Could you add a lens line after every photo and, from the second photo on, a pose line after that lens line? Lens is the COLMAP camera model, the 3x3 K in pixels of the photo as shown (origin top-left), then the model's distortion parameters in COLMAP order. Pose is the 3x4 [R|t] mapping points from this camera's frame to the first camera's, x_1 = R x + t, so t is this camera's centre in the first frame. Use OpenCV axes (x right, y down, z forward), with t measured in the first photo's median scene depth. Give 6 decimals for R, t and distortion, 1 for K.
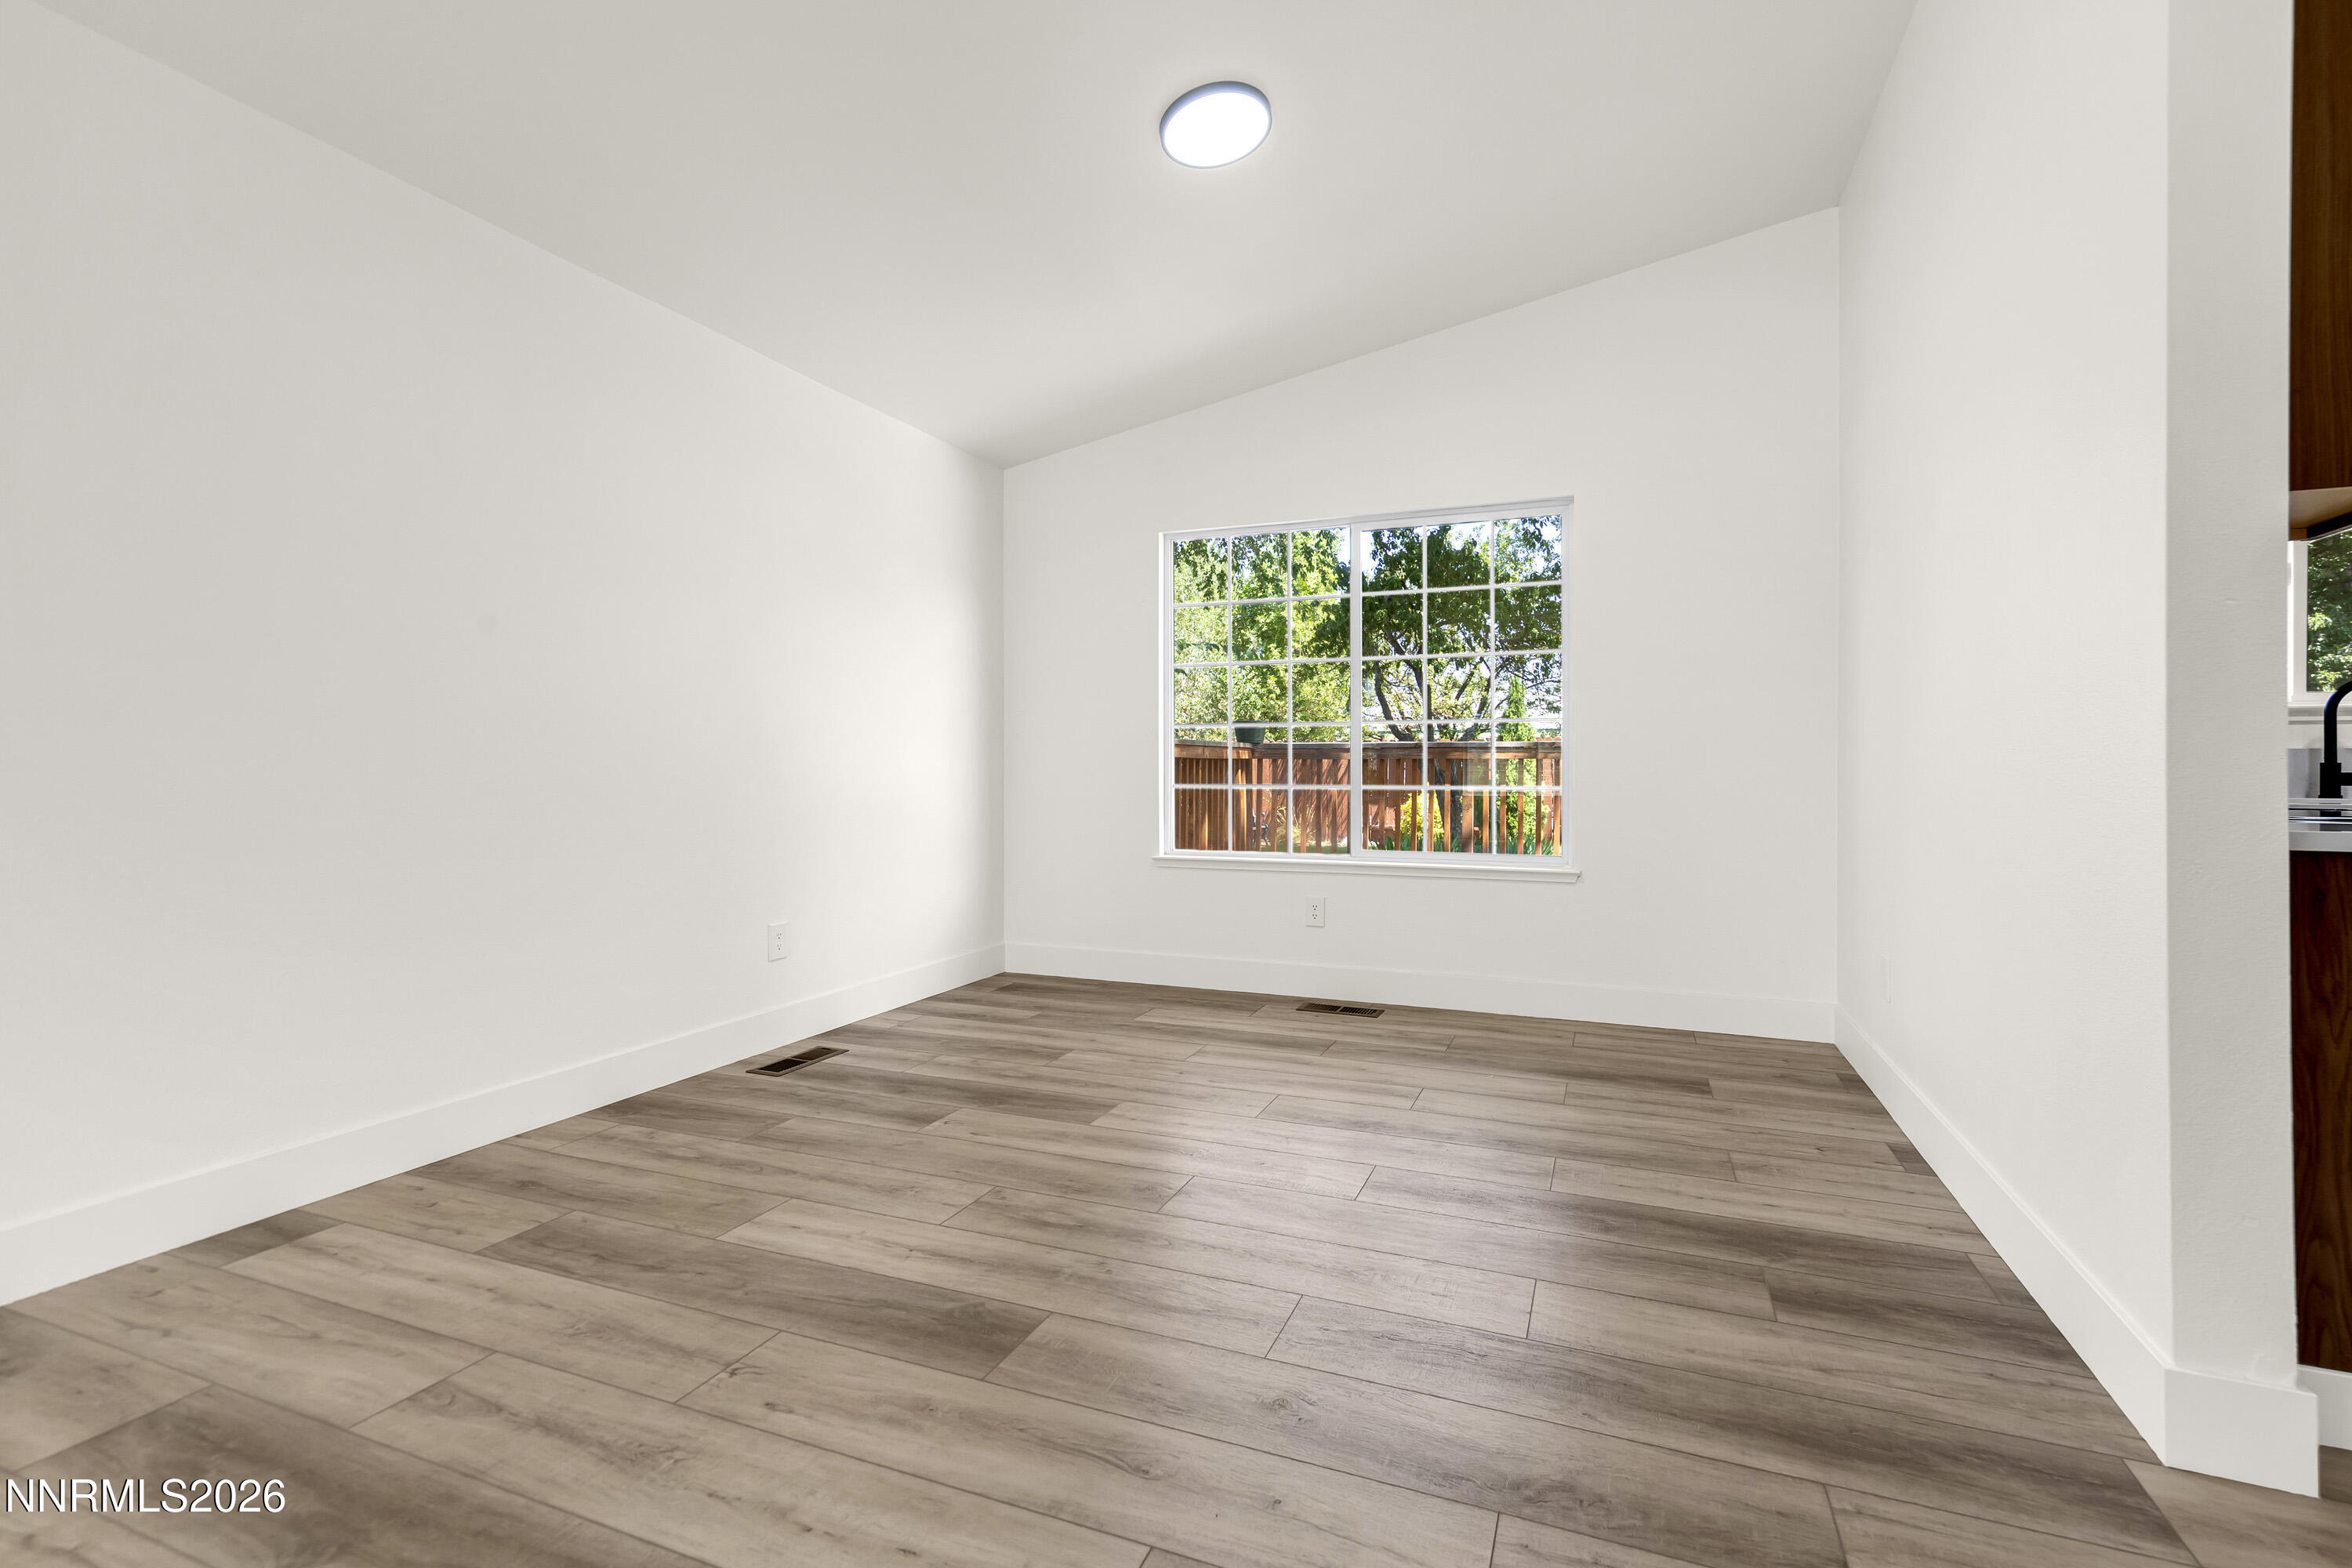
lens RADIAL K [[1052.2, 0, 1184.3], [0, 1052.2, 769.1], [0, 0, 1]] dist [0.006392, -0.000575]
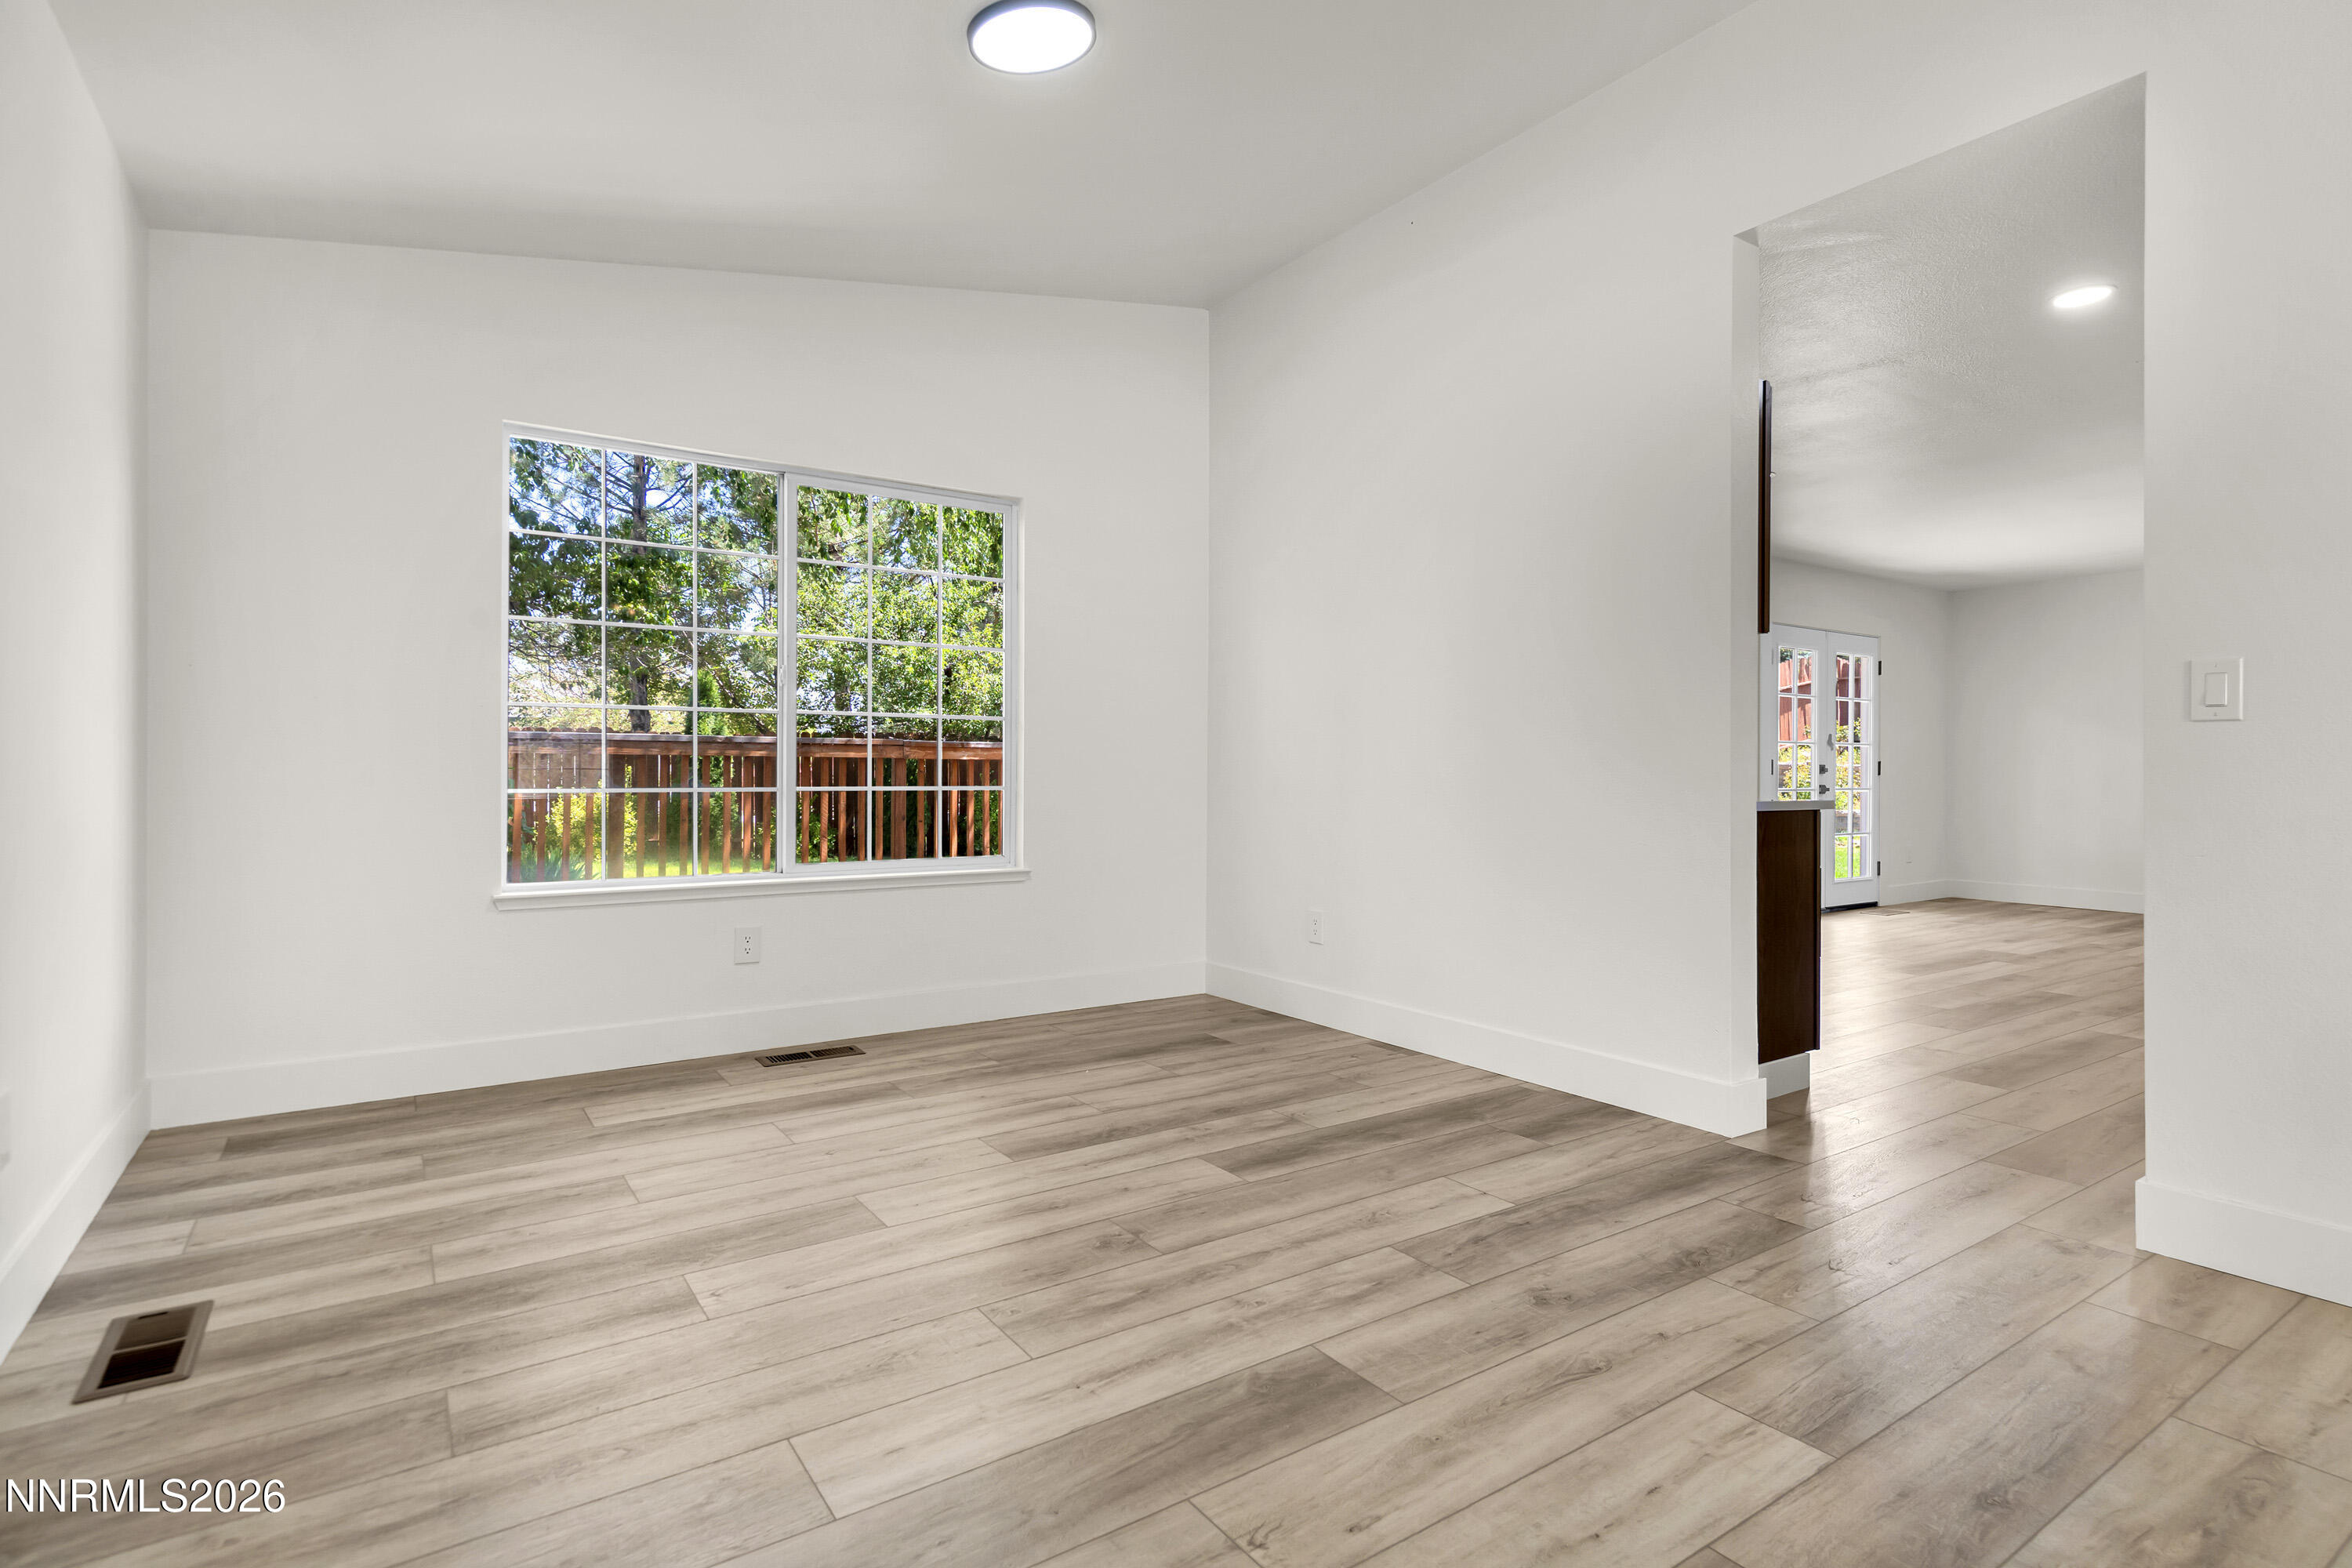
lens RADIAL K [[1179.8, 0, 1219.4], [0, 1179.8, 759.6], [0, 0, 1]] dist [0.006033, -0.000653]
pose [[0.536478, 0.008425, 0.843872, -0.927034], [-0.004010, 0.999964, -0.007435, -0.001183], [-0.843905, 0.000605, 0.536493, 0.434603]]
